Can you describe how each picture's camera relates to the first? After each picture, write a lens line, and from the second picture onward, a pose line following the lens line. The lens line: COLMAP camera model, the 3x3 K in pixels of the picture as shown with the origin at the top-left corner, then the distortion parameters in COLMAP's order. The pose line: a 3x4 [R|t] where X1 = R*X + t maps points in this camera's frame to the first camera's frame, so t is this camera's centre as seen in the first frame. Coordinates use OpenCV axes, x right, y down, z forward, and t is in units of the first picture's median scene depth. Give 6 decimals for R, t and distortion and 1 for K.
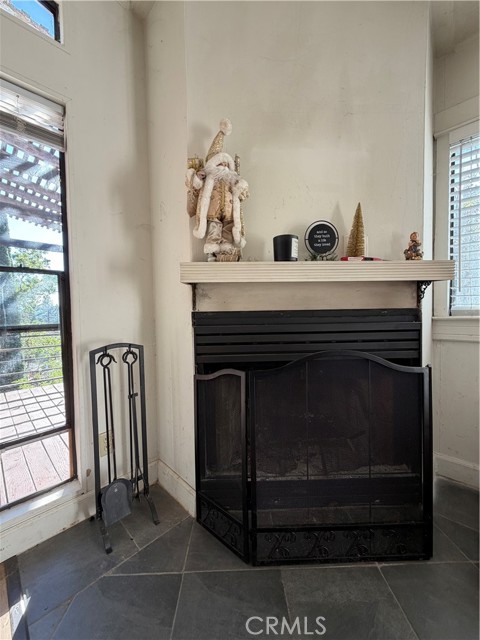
lens RADIAL K [[254.9, 0, 238.9], [0, 254.9, 319.6], [0, 0, 1]] dist [-0.001954, -0.000595]
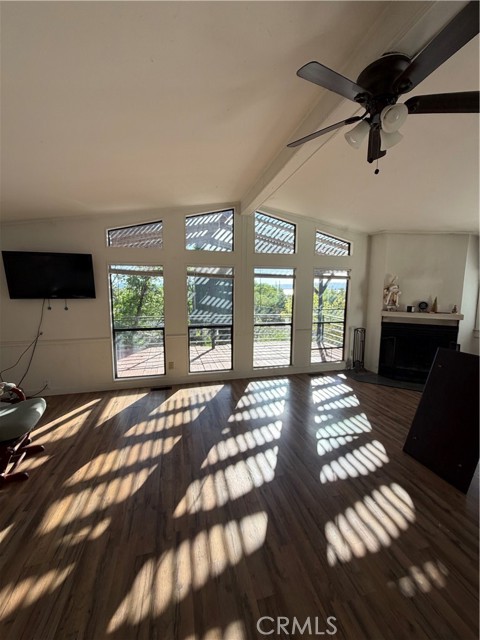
lens RADIAL K [[254.9, 0, 237.8], [0, 254.9, 321.6], [0, 0, 1]] dist [-0.001954, -0.000595]
pose [[0.842950, 0.083439, -0.531481, 0.034969], [-0.032165, 0.993949, 0.105029, -0.389167], [0.537029, -0.071440, 0.840533, -3.628639]]
